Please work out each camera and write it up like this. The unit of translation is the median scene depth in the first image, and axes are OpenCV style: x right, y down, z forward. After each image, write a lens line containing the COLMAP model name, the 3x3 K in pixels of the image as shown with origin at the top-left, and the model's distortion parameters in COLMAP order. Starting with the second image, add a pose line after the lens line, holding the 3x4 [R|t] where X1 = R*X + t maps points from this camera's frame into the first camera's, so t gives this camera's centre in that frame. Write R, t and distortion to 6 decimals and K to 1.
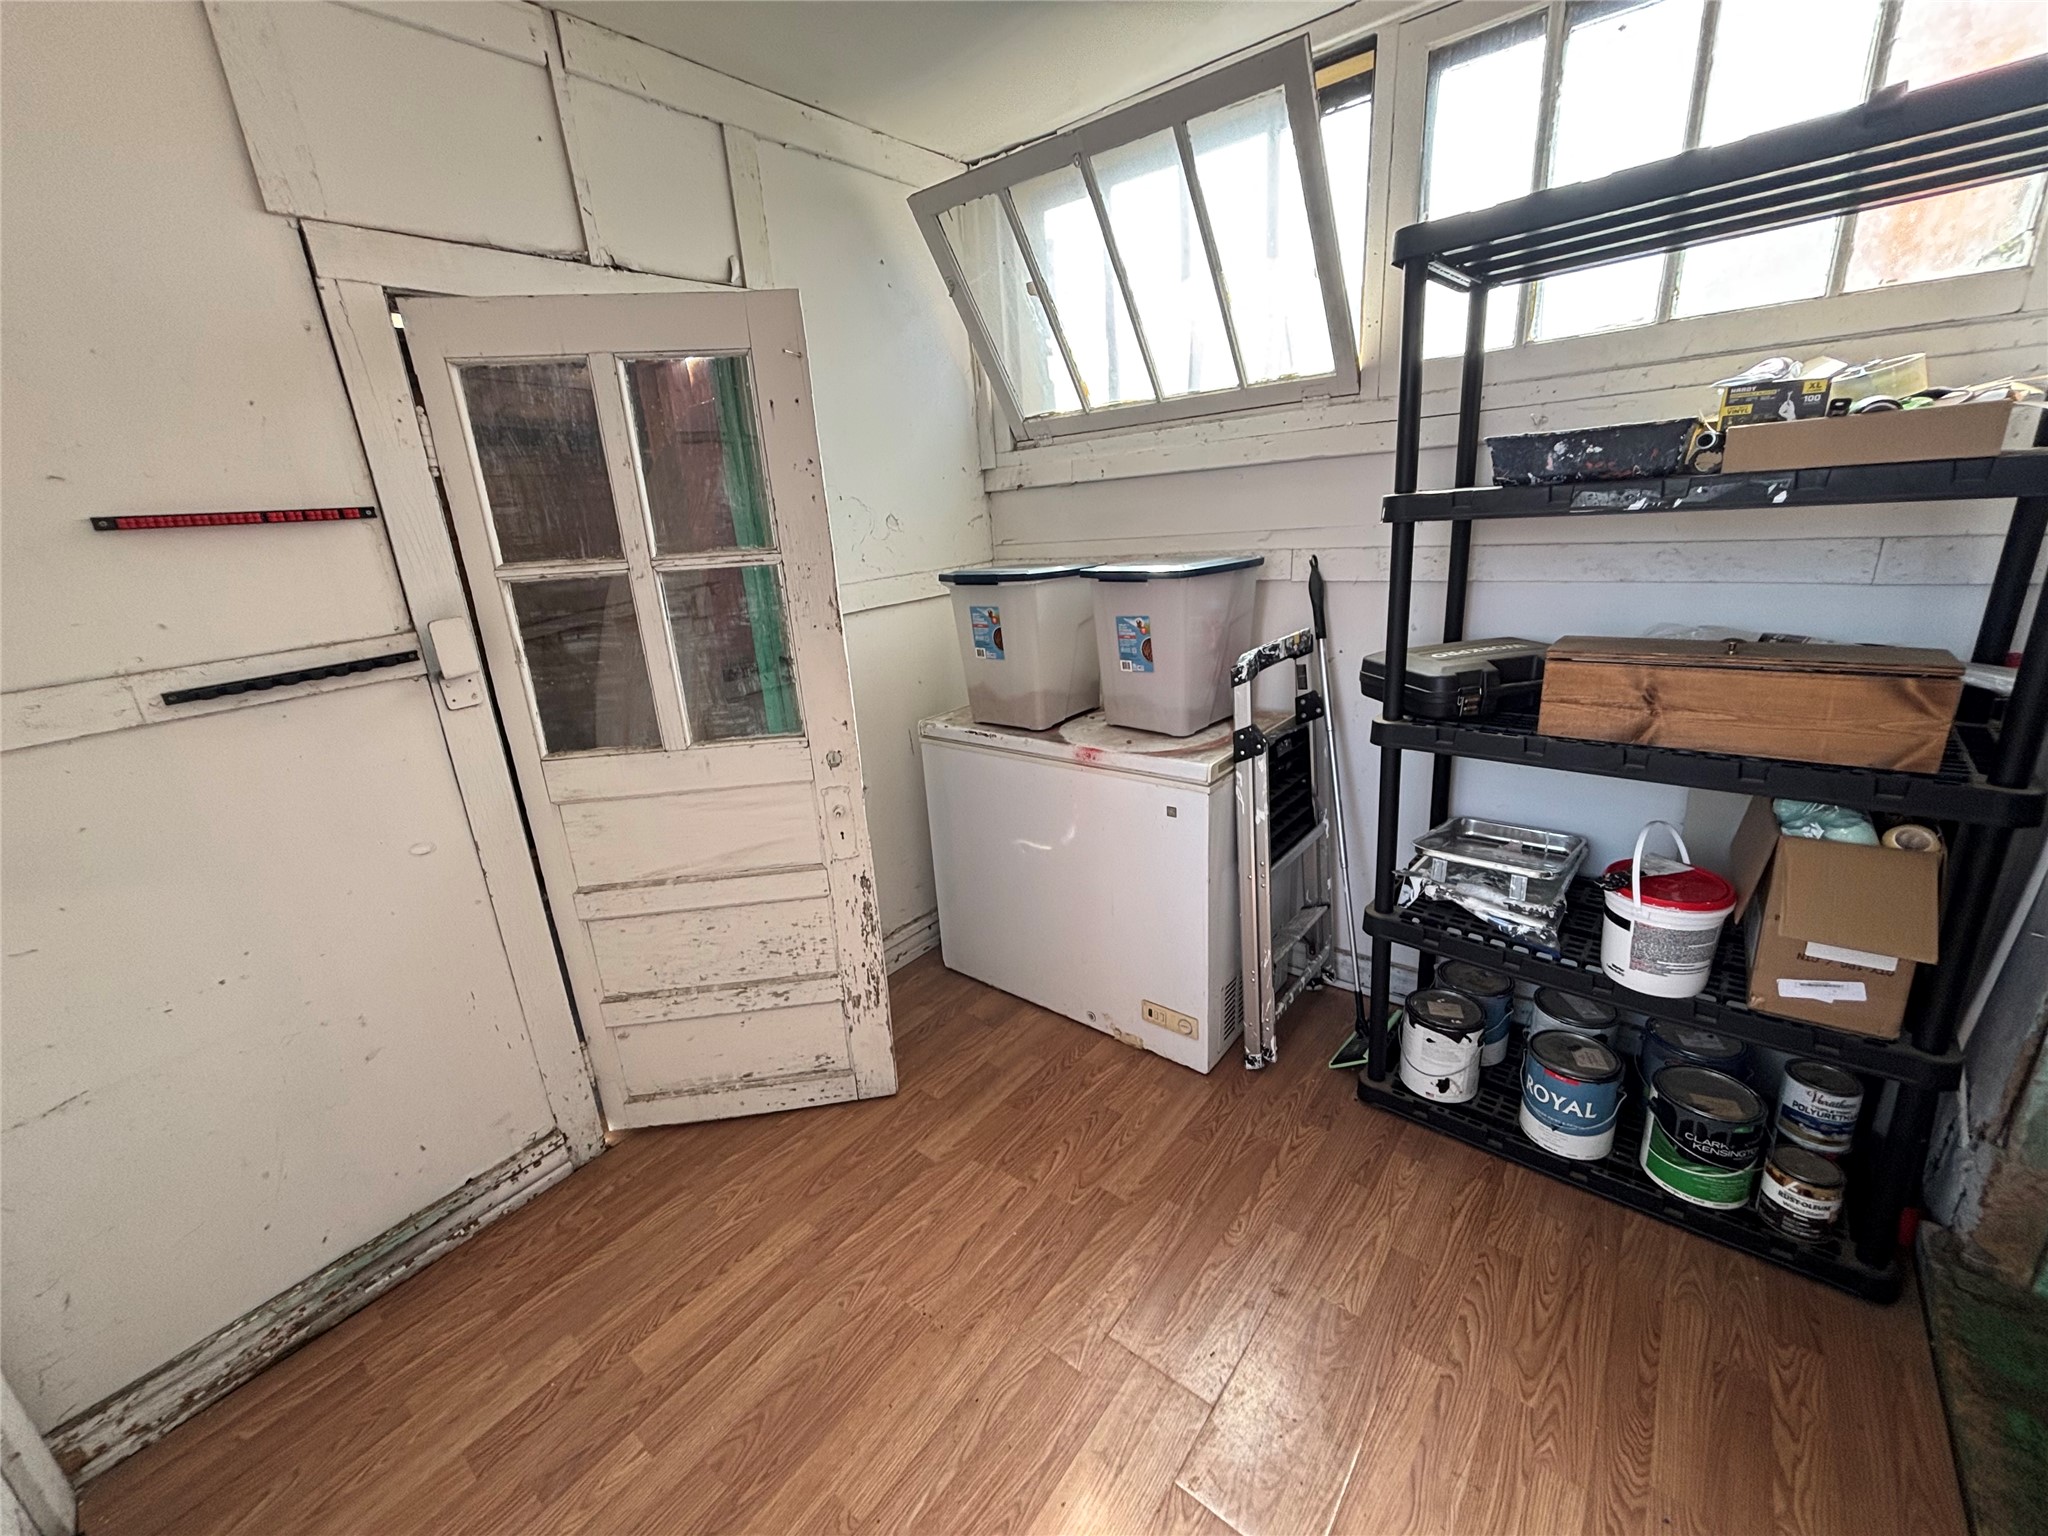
lens RADIAL K [[816.9, 0, 1025.8], [0, 816.9, 763.5], [0, 0, 1]] dist [-0.006401, 0.001455]
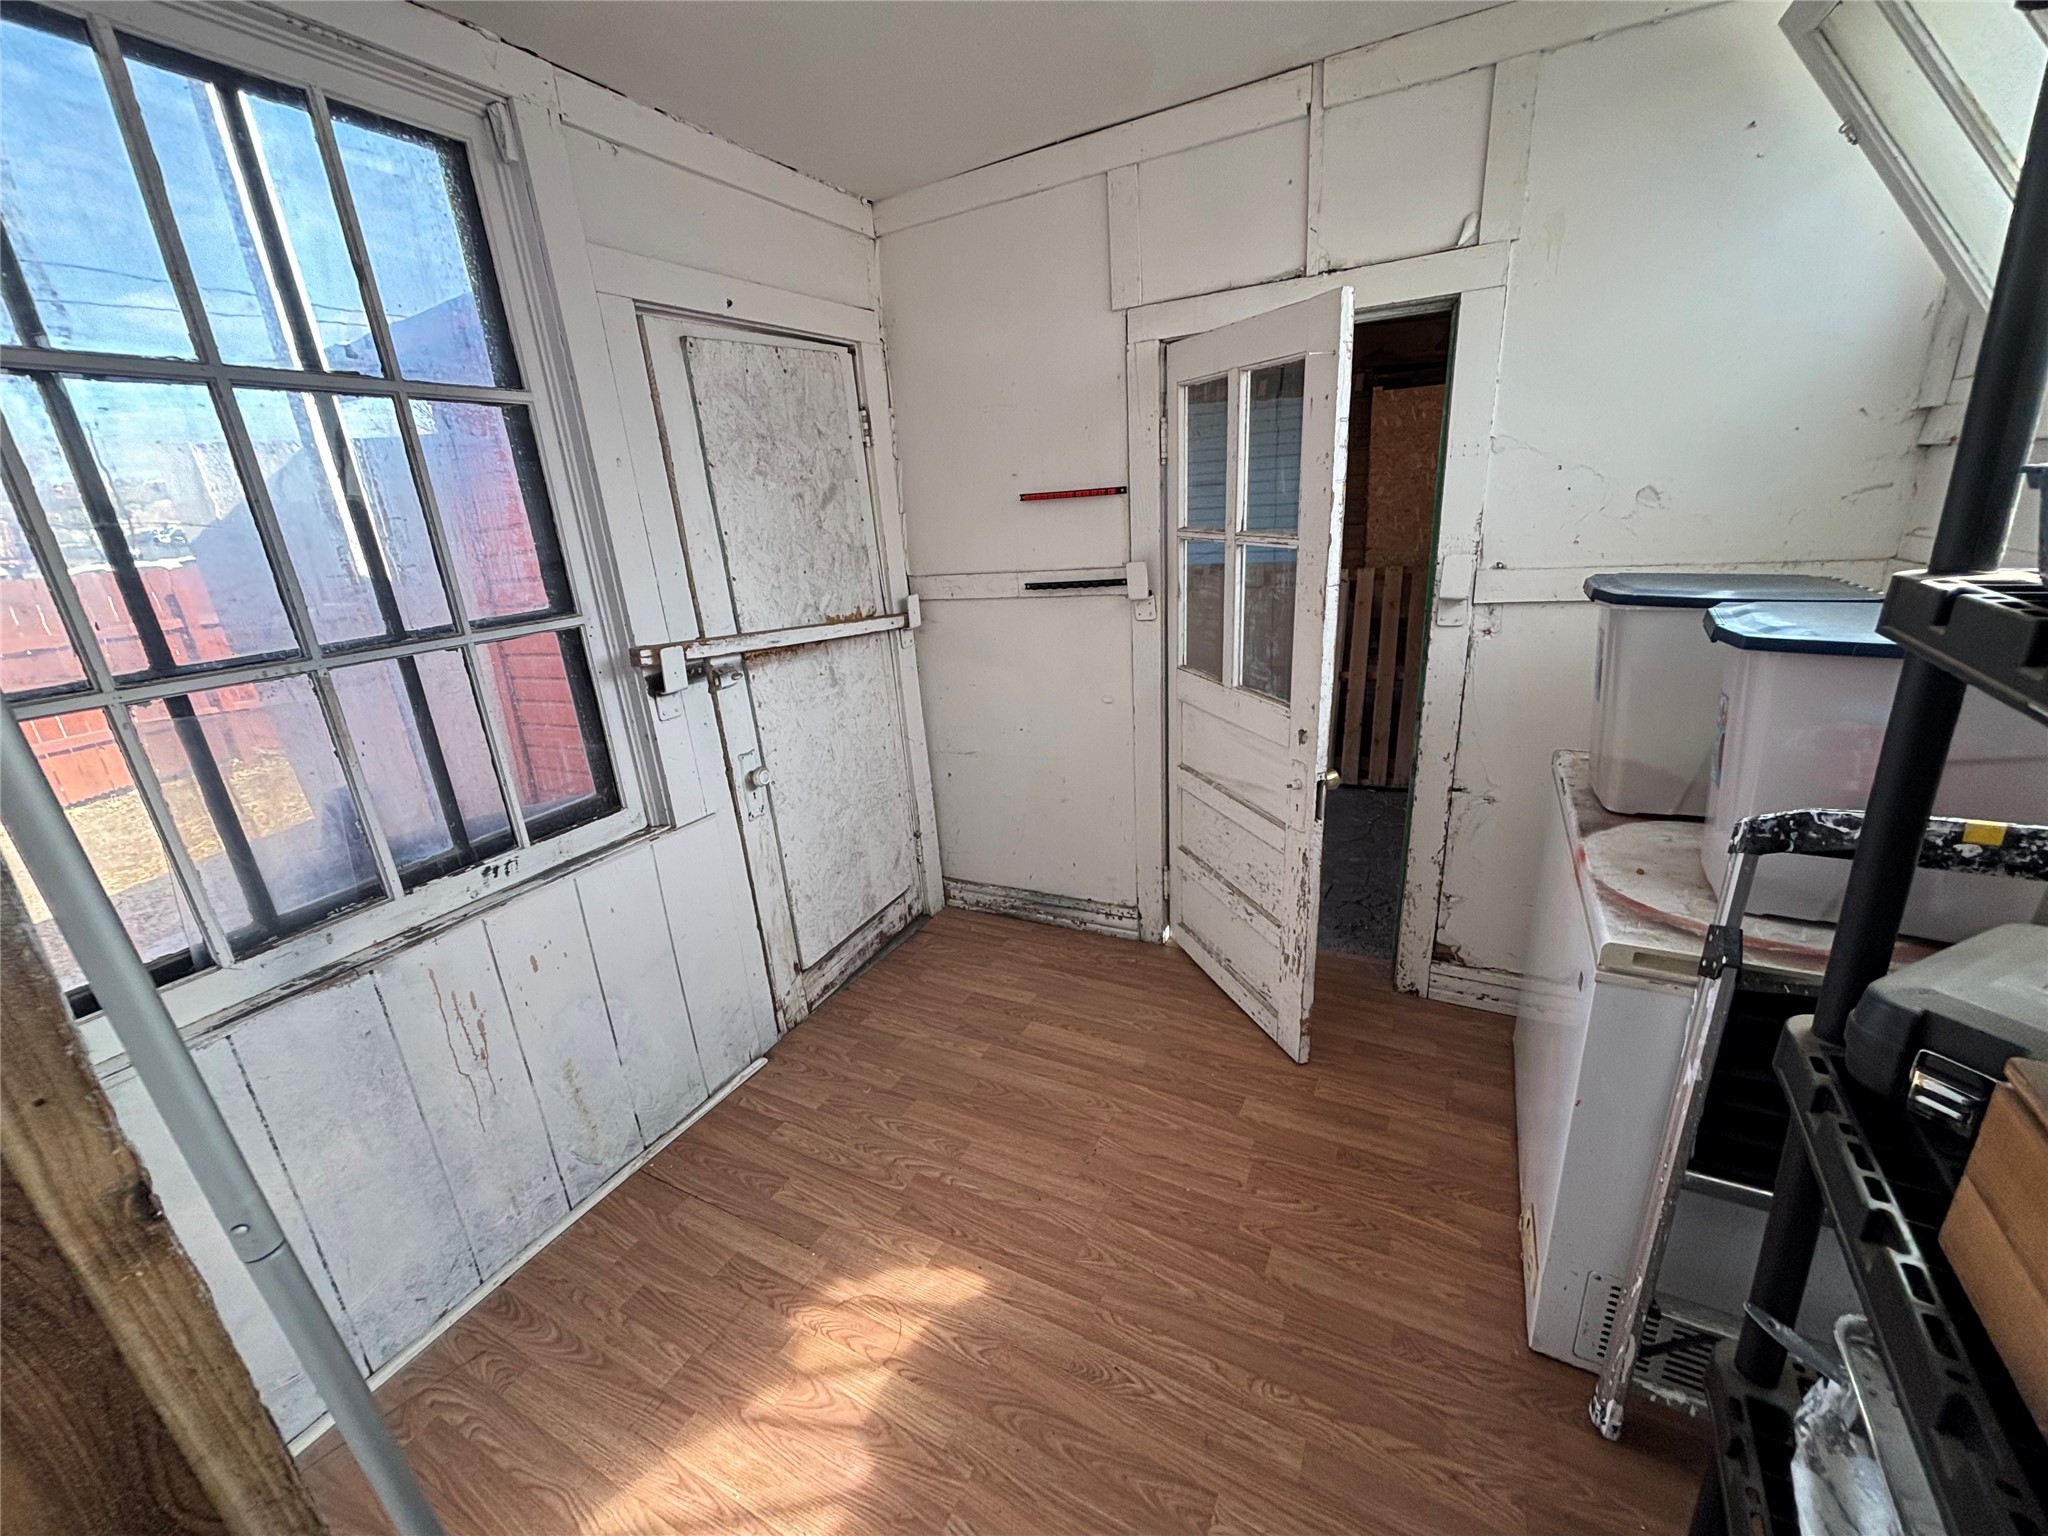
lens RADIAL K [[816.9, 0, 1029.6], [0, 816.9, 770.5], [0, 0, 1]] dist [-0.006401, 0.001455]
pose [[0.195702, 0.366717, -0.909516, 0.718946], [-0.242361, 0.916766, 0.317491, -0.229313], [0.950243, 0.158298, 0.268291, 0.406324]]
